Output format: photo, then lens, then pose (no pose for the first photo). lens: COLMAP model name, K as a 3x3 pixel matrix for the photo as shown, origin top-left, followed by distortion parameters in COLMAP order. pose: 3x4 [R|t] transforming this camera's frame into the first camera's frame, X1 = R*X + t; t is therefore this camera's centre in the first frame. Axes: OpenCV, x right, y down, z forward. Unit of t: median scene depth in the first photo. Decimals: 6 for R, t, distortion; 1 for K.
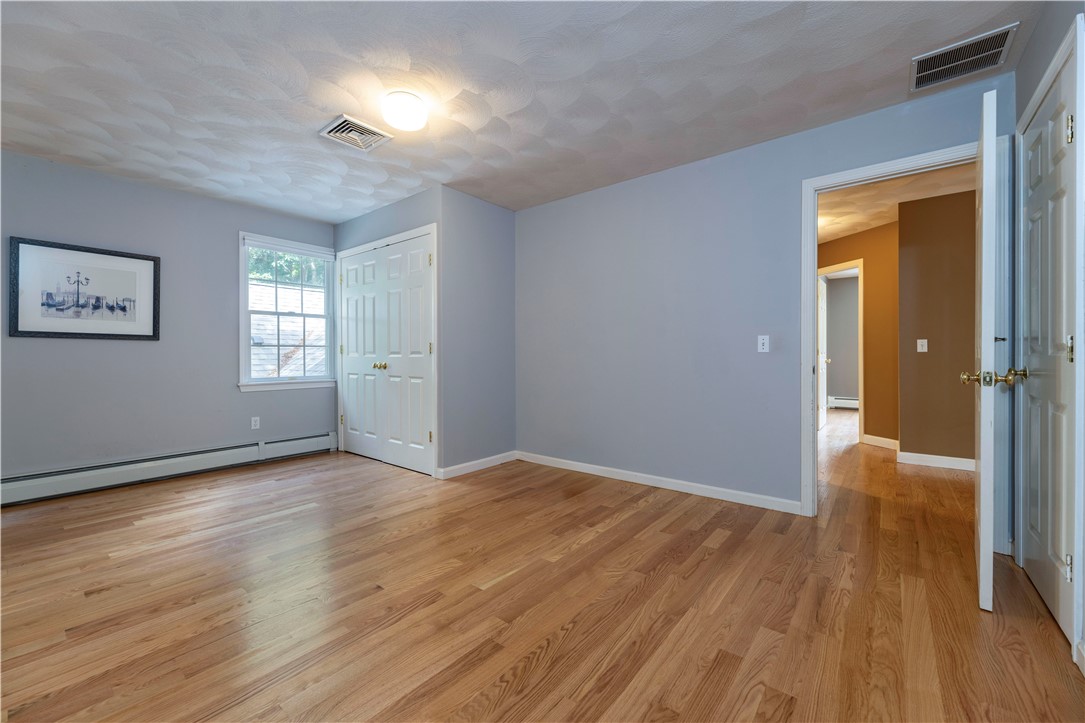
lens RADIAL K [[436.0, 0, 539.3], [0, 436.0, 359.3], [0, 0, 1]] dist [0.000368, 0.000154]
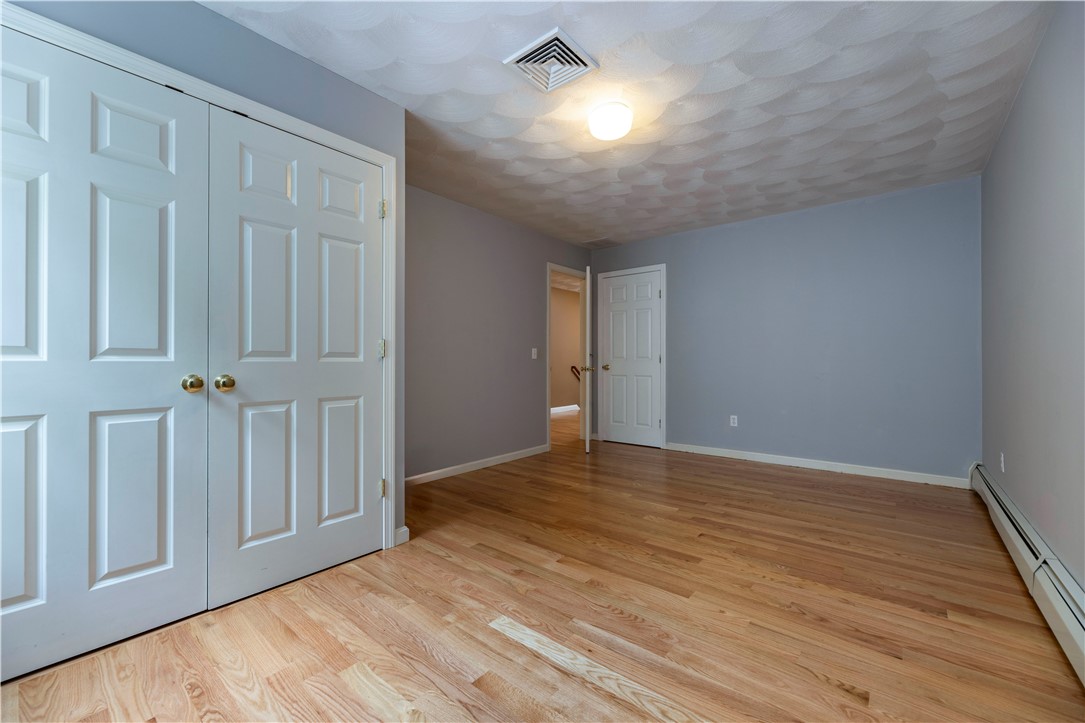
lens RADIAL K [[436.0, 0, 539.3], [0, 436.0, 359.3], [0, 0, 1]] dist [0.000368, 0.000154]
pose [[0.013477, 0.005881, 0.999892, -1.391606], [0.009388, 0.999938, -0.006008, -0.004542], [-0.999865, 0.009468, 0.013421, 1.202972]]
